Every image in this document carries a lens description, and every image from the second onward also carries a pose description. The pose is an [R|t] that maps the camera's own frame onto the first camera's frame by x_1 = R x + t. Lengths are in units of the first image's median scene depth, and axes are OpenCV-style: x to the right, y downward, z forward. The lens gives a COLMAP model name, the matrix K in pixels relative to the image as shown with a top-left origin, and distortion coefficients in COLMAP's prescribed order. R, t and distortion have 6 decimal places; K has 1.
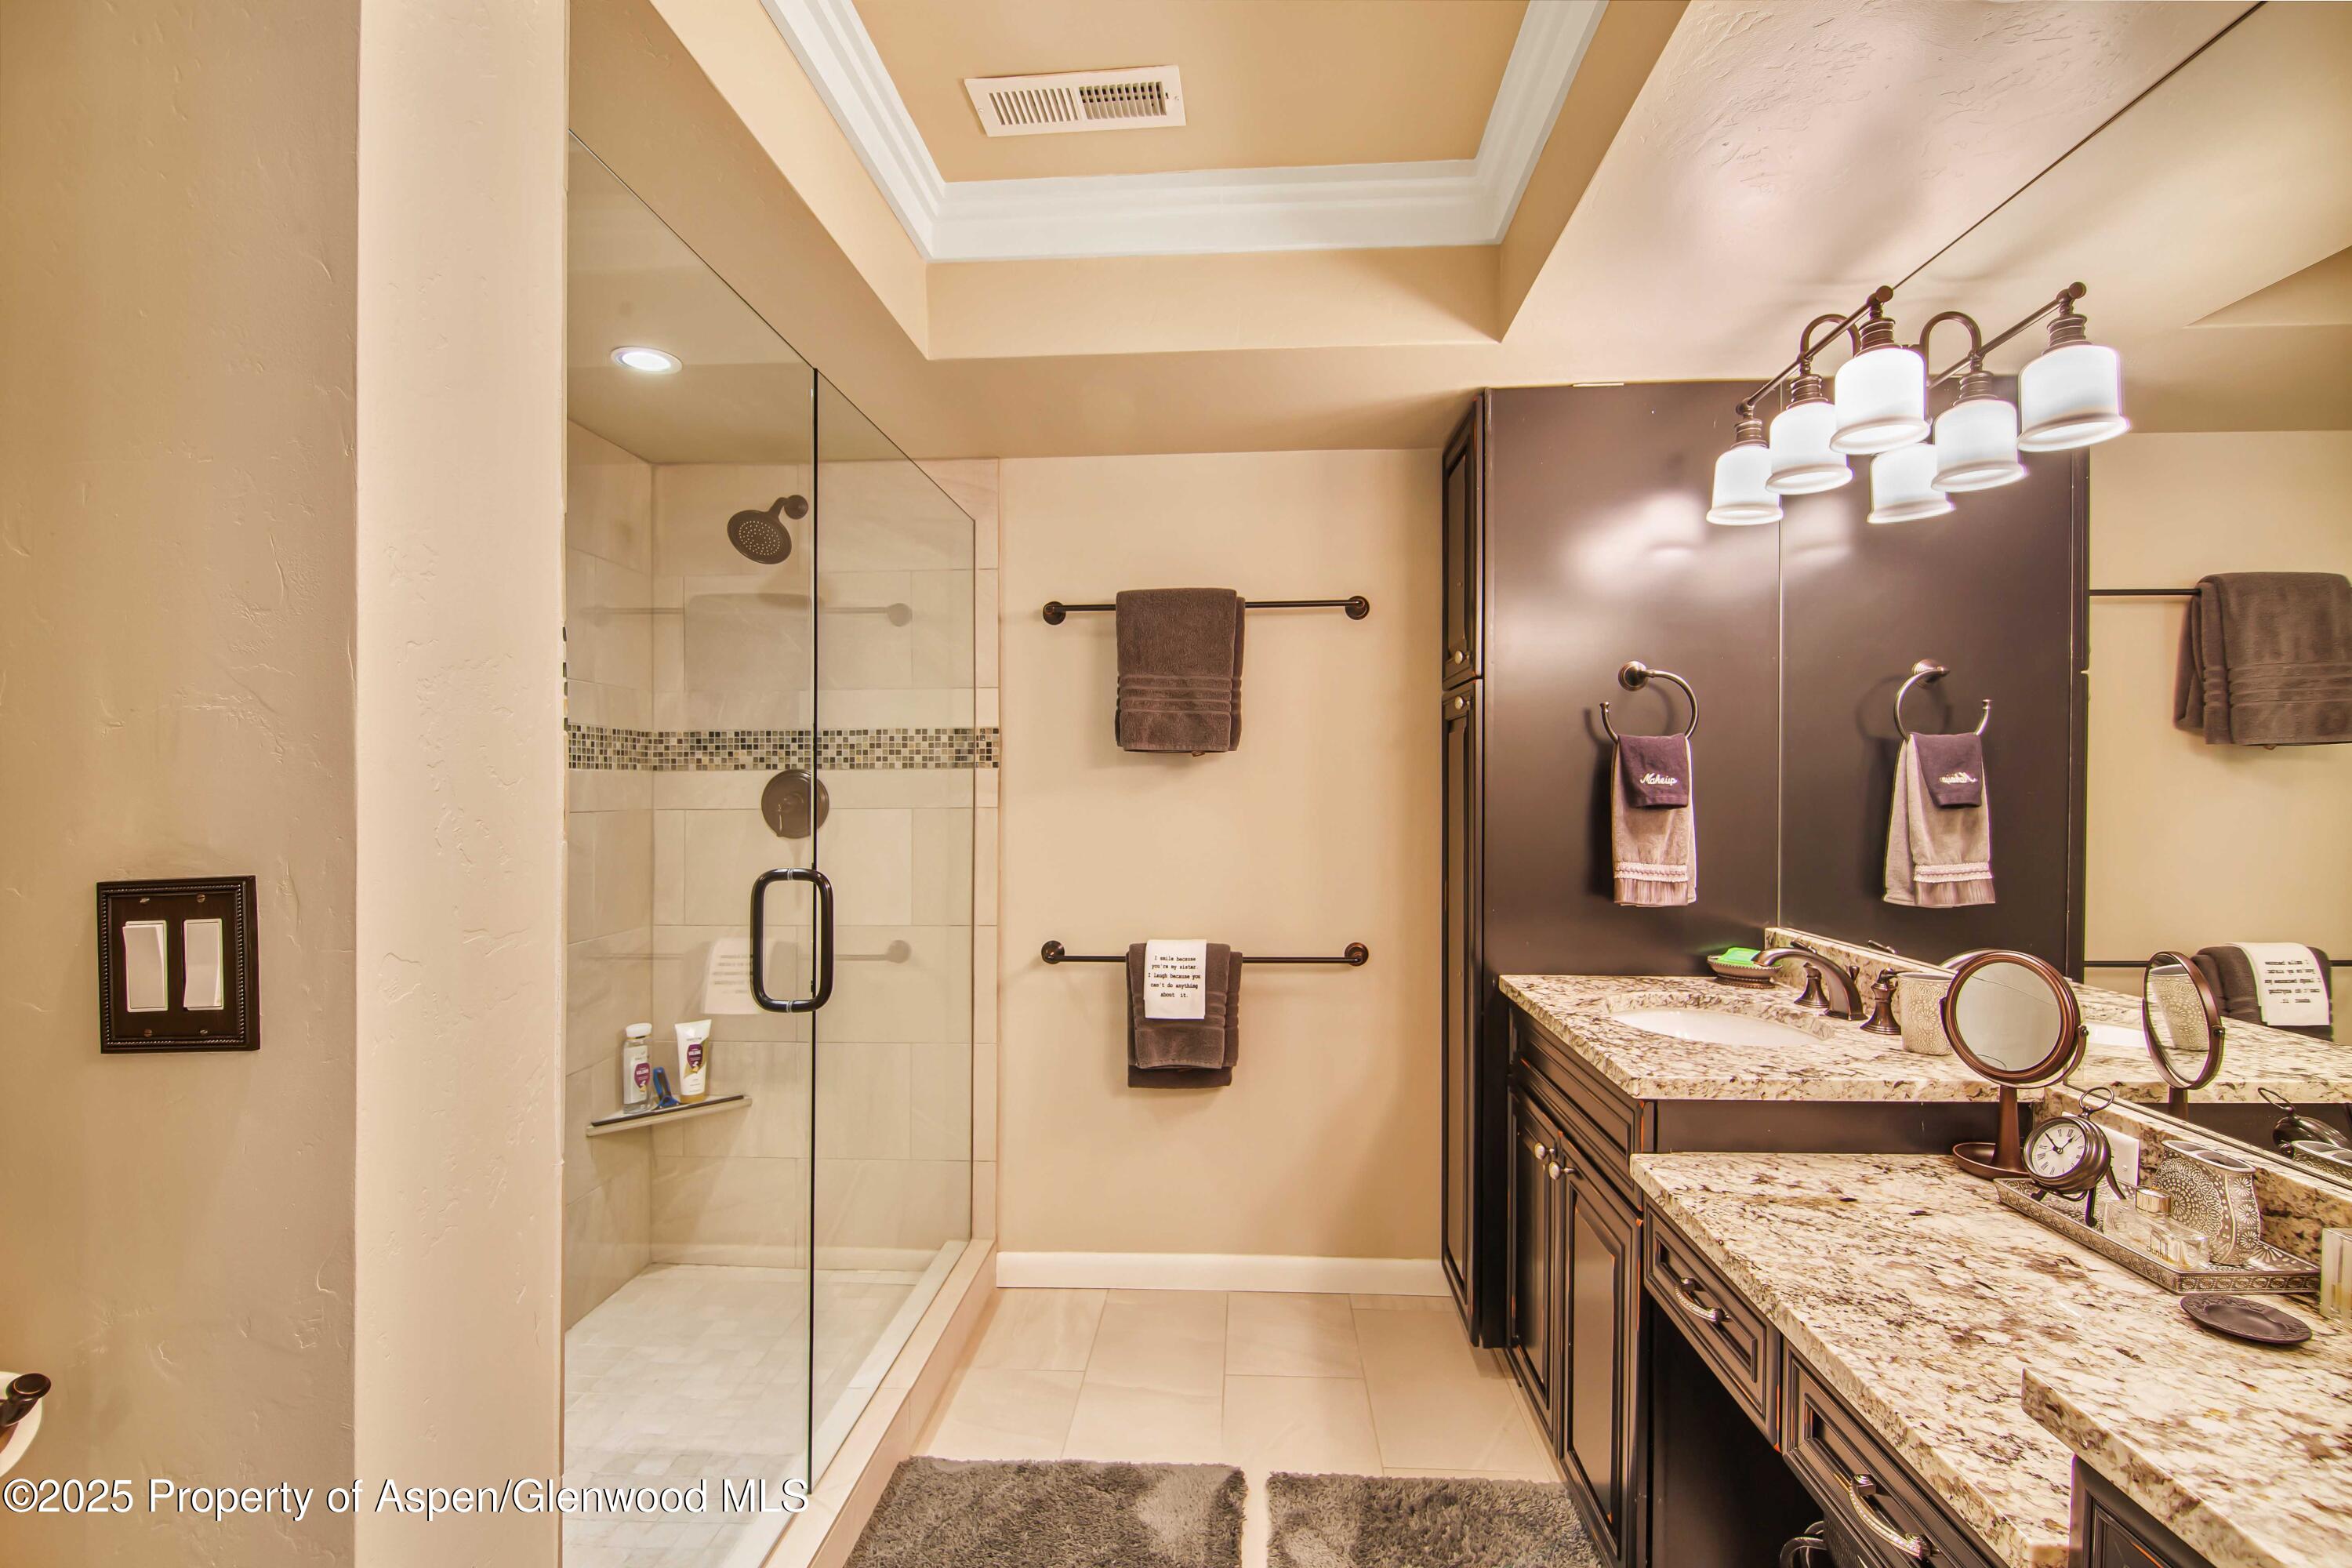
lens RADIAL K [[1049.2, 0, 1176.5], [0, 1049.2, 795.3], [0, 0, 1]] dist [0.000456, -0.011293]
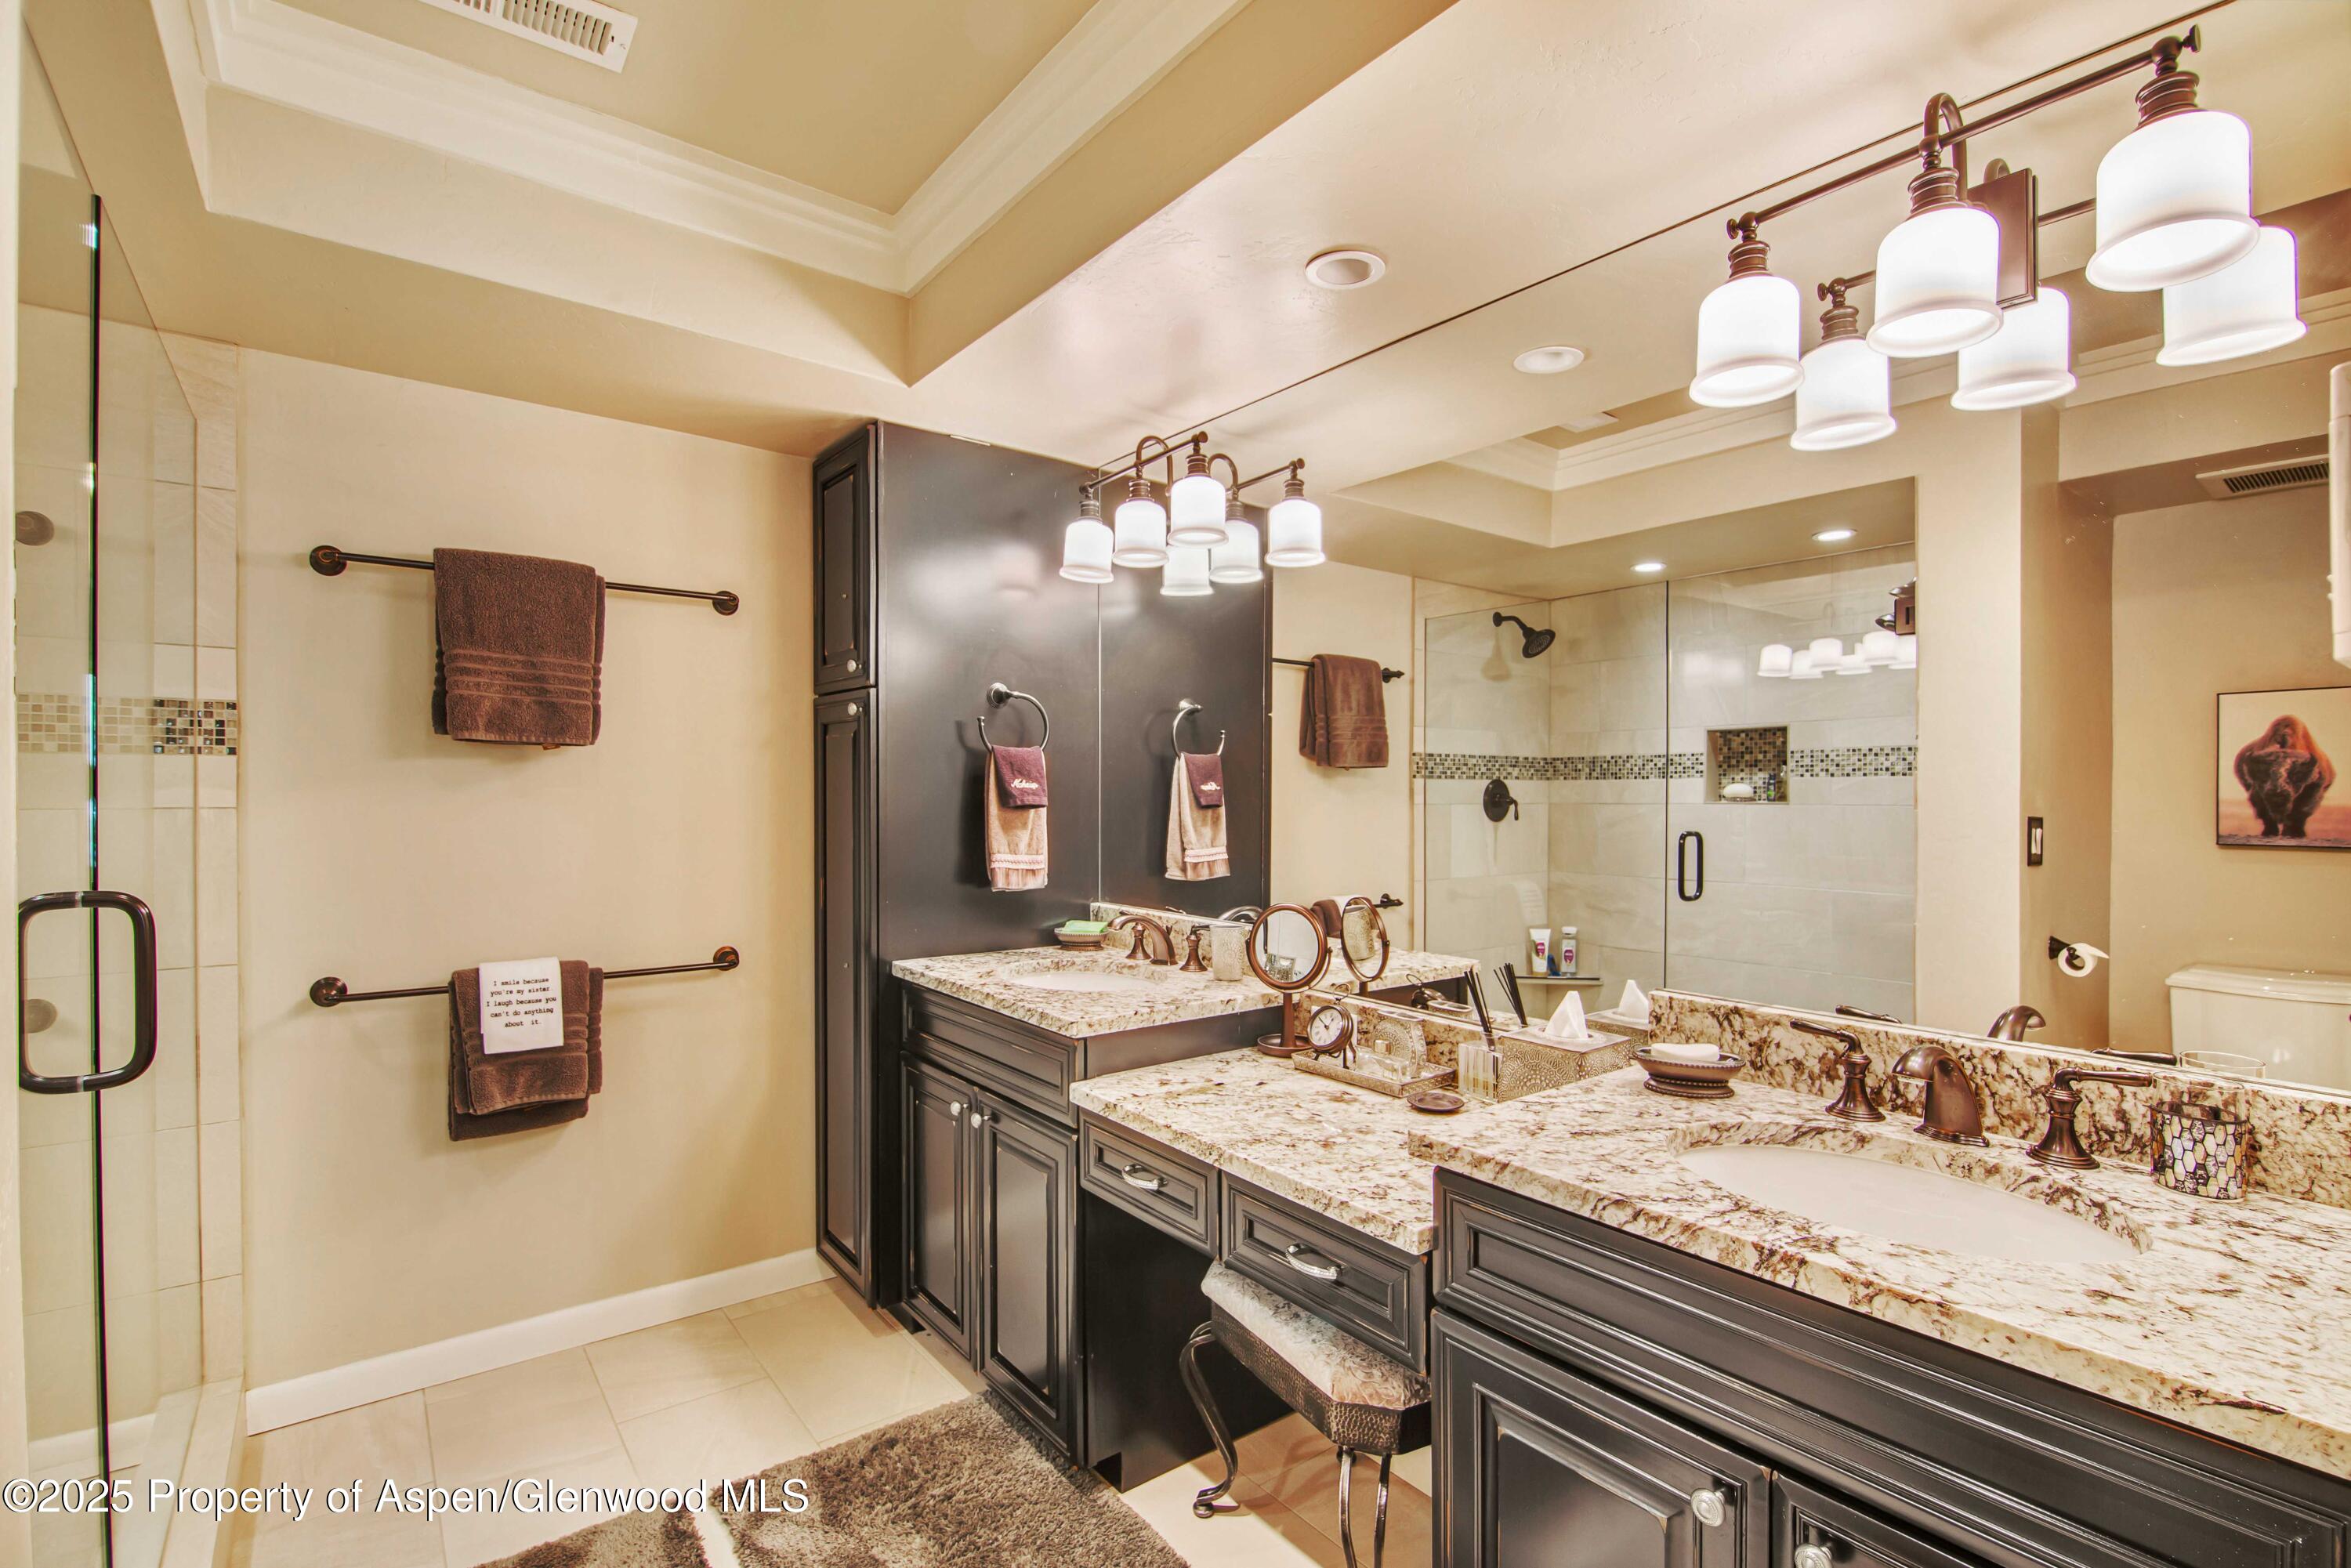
lens RADIAL K [[1068.4, 0, 1175.5], [0, 1068.4, 784.0], [0, 0, 1]] dist [0.001384, -0.017519]
pose [[0.745557, 0.015078, 0.666271, -0.223659], [-0.006713, 0.999863, -0.015116, 0.002204], [-0.666408, 0.006798, 0.745556, -0.023659]]
